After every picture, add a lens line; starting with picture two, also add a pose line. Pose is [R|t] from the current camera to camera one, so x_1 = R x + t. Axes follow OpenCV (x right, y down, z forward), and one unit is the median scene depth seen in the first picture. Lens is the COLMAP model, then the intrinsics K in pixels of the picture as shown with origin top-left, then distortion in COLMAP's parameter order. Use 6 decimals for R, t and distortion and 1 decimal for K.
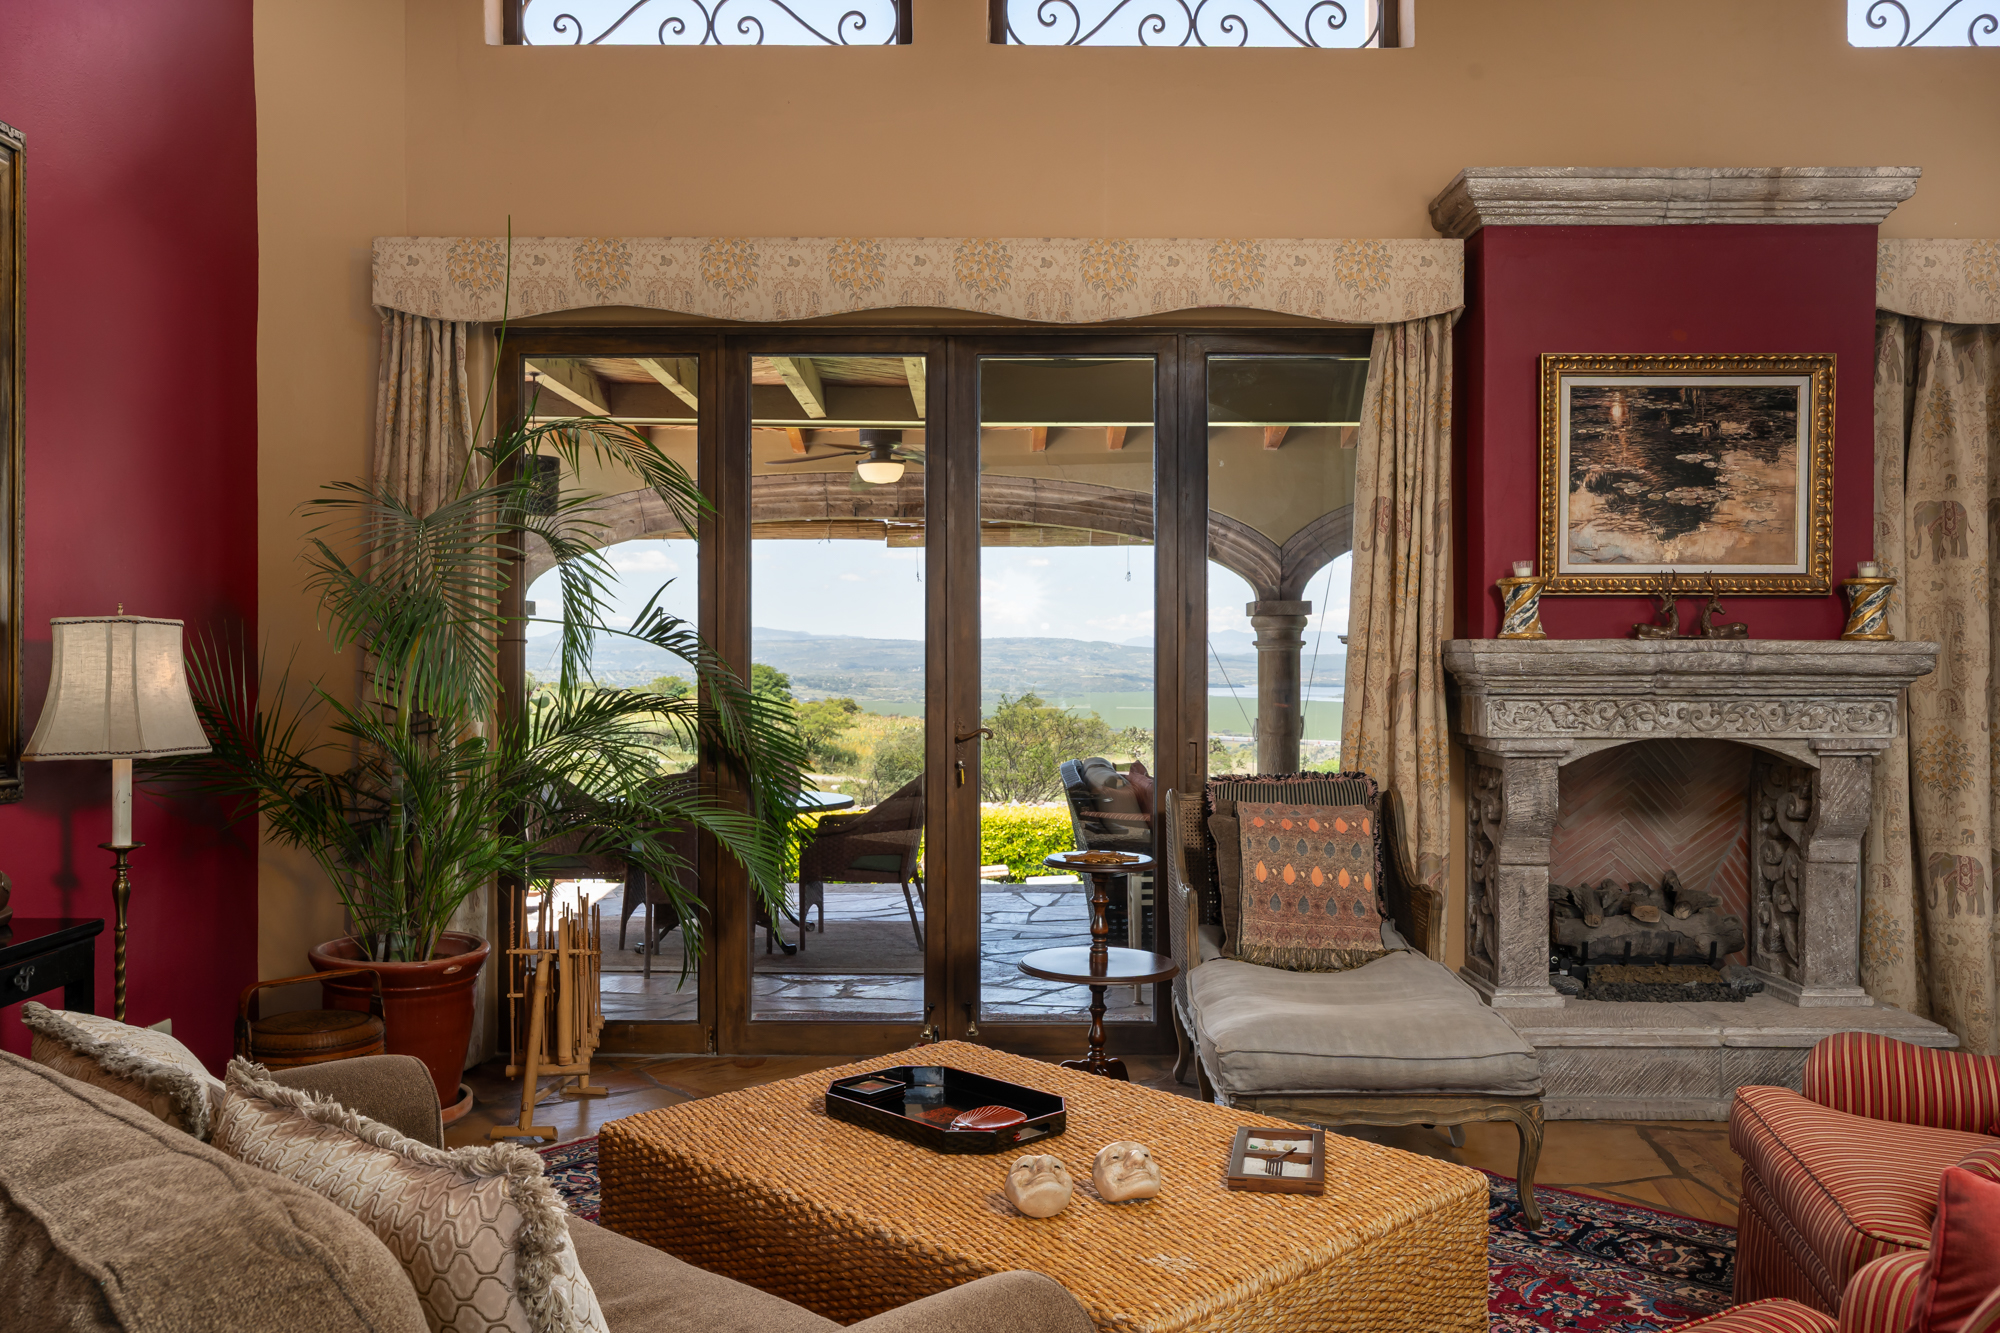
lens RADIAL K [[1616.8, 0, 1000.0], [0, 1616.8, 666.5], [0, 0, 1]] dist [-0.016448, 0.055629]
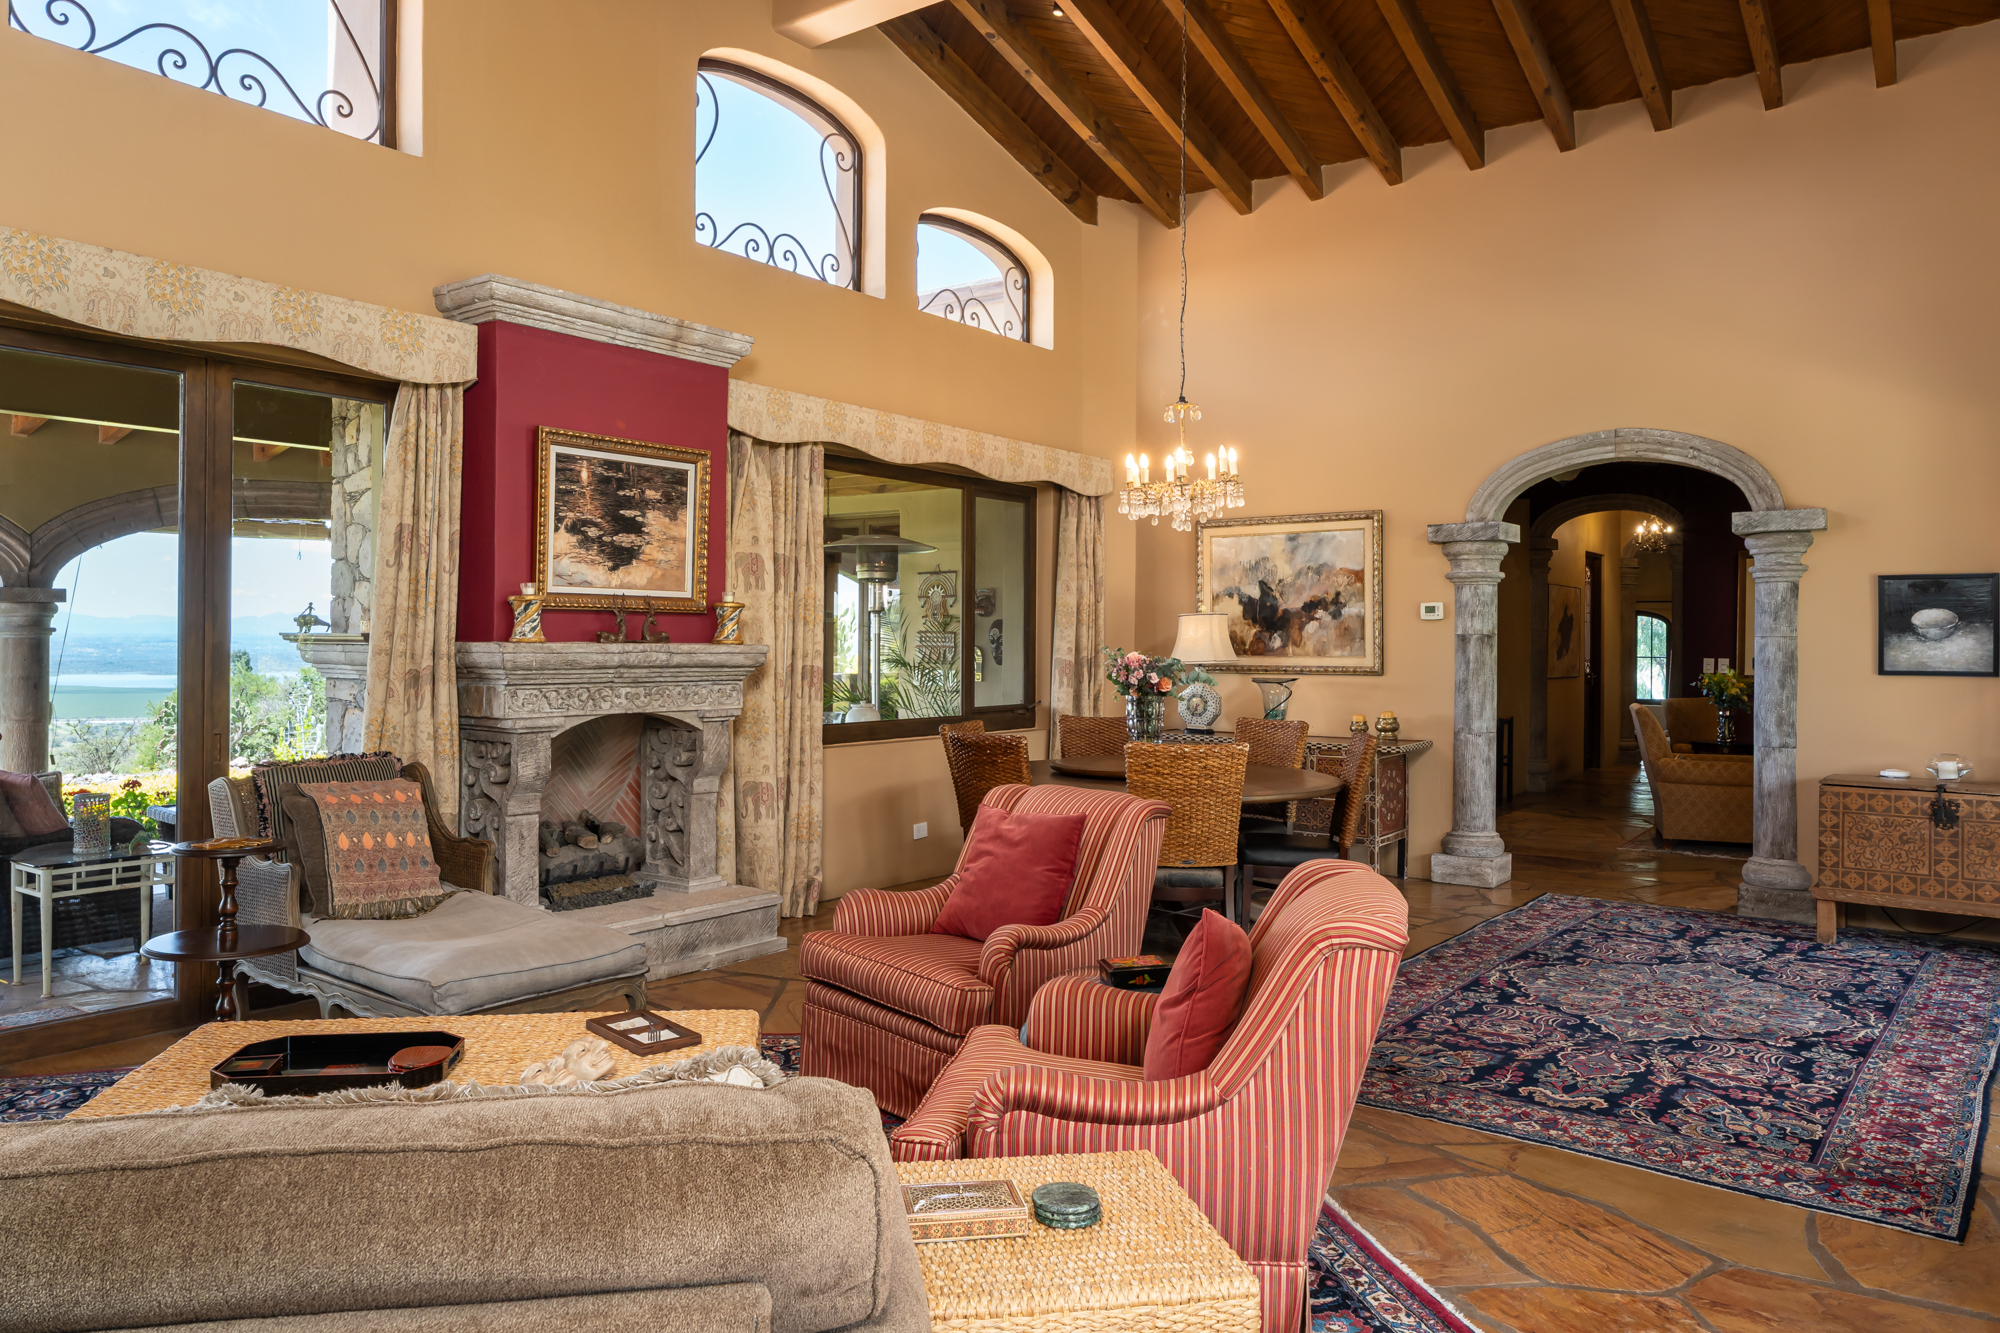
lens RADIAL K [[1371.0, 0, 986.6], [0, 1371.0, 640.6], [0, 0, 1]] dist [-0.006453, 0.022101]
pose [[0.609716, 0.004326, 0.792608, -0.325369], [-0.002662, 0.999991, -0.003411, -0.015194], [-0.792615, -0.000030, 0.609722, 0.027205]]
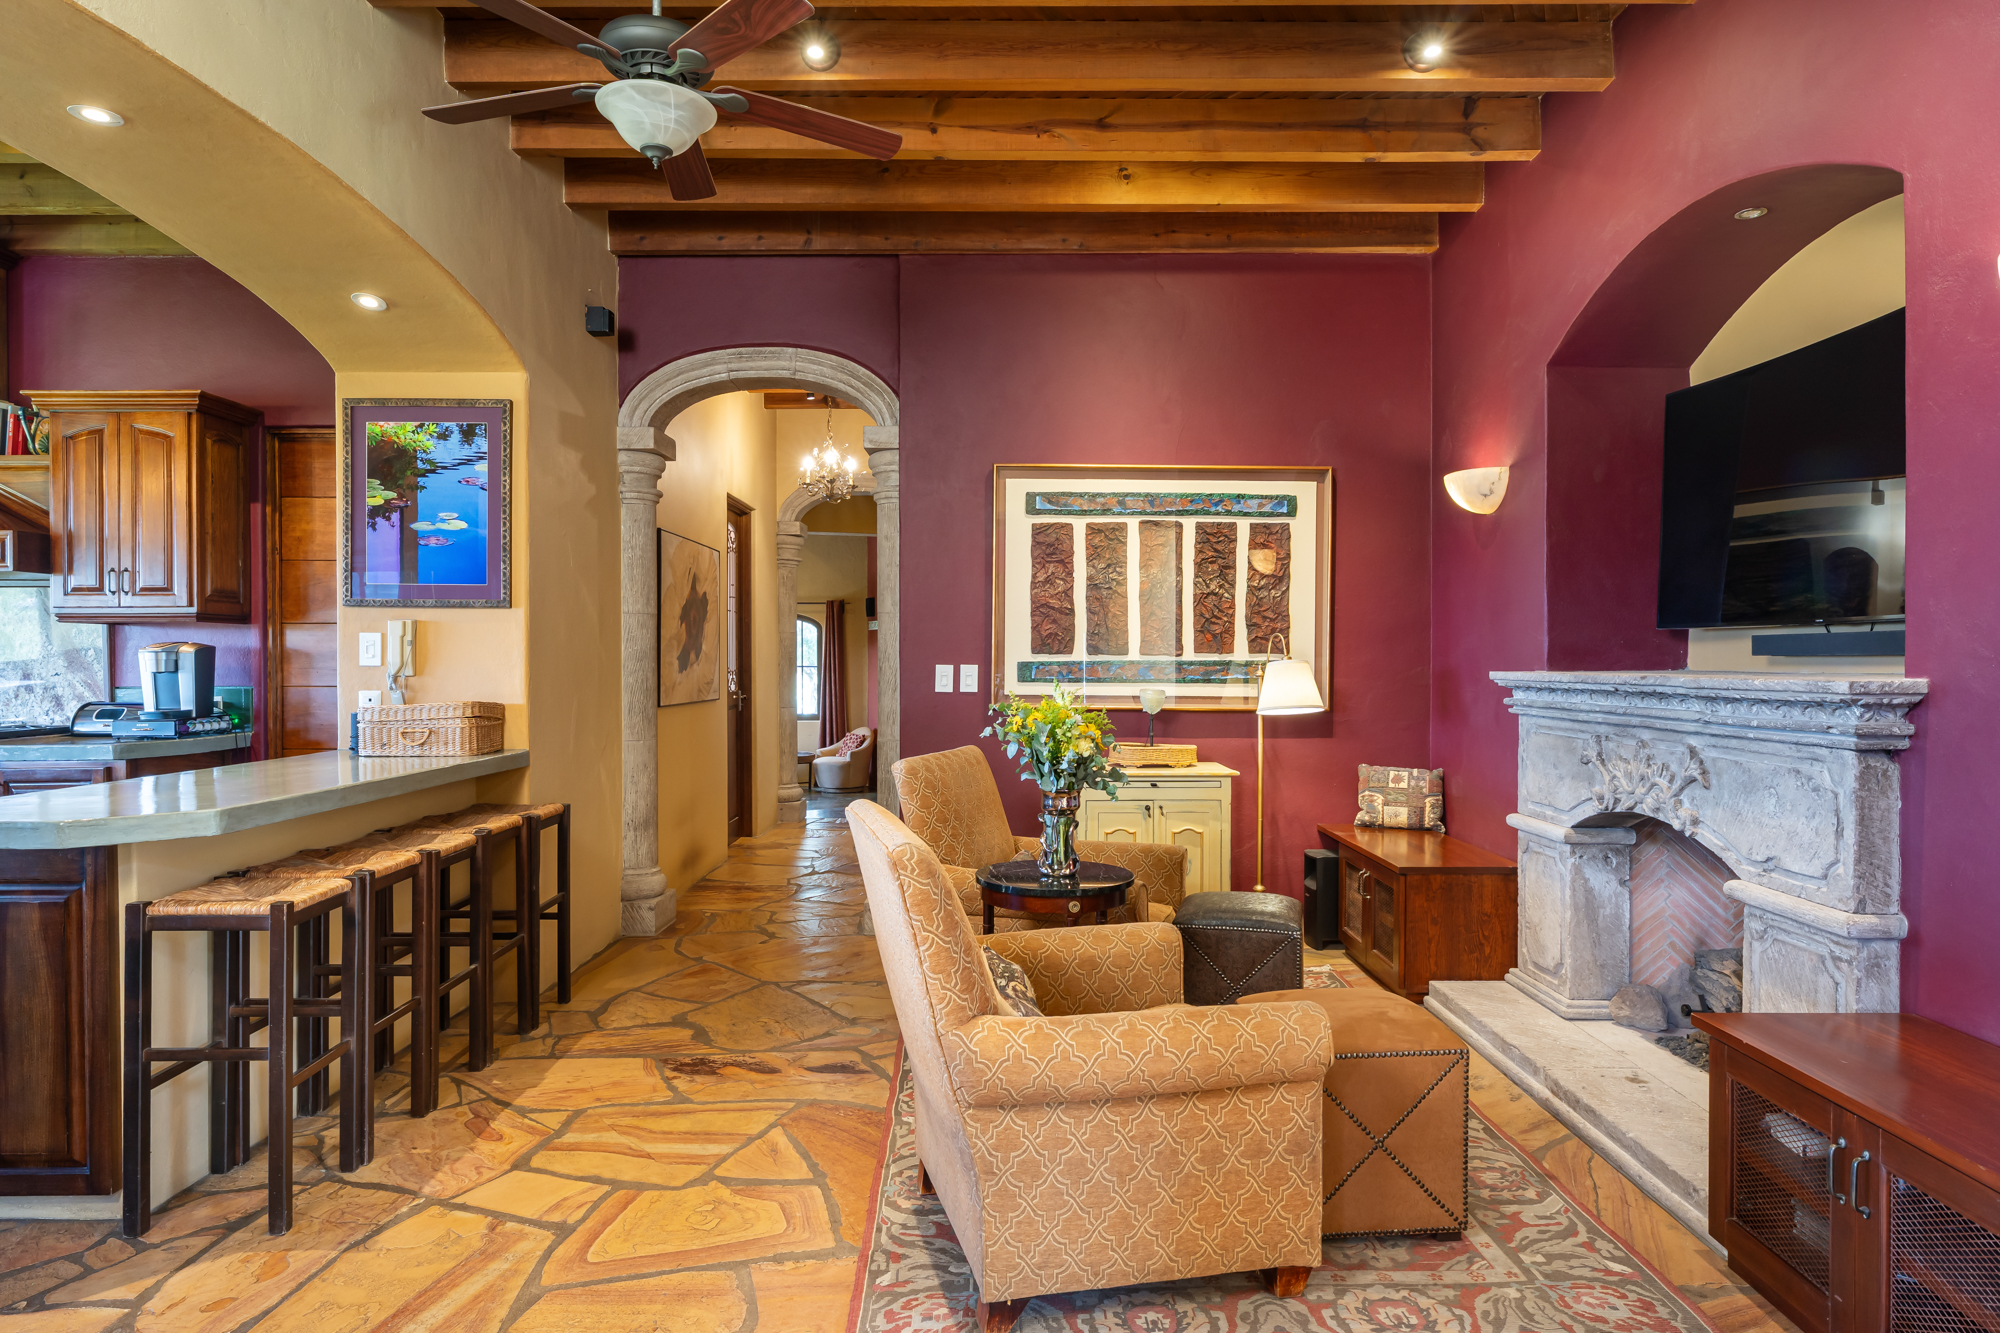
lens RADIAL K [[1109.3, 0, 1000.0], [0, 1109.3, 666.5], [0, 0, 1]] dist [-0.000199, 0.000479]
pose [[0.007427, -0.007704, 0.999943, 1.334988], [0.008951, 0.999931, 0.007637, -0.001537], [-0.999932, 0.008894, 0.007496, 0.433816]]
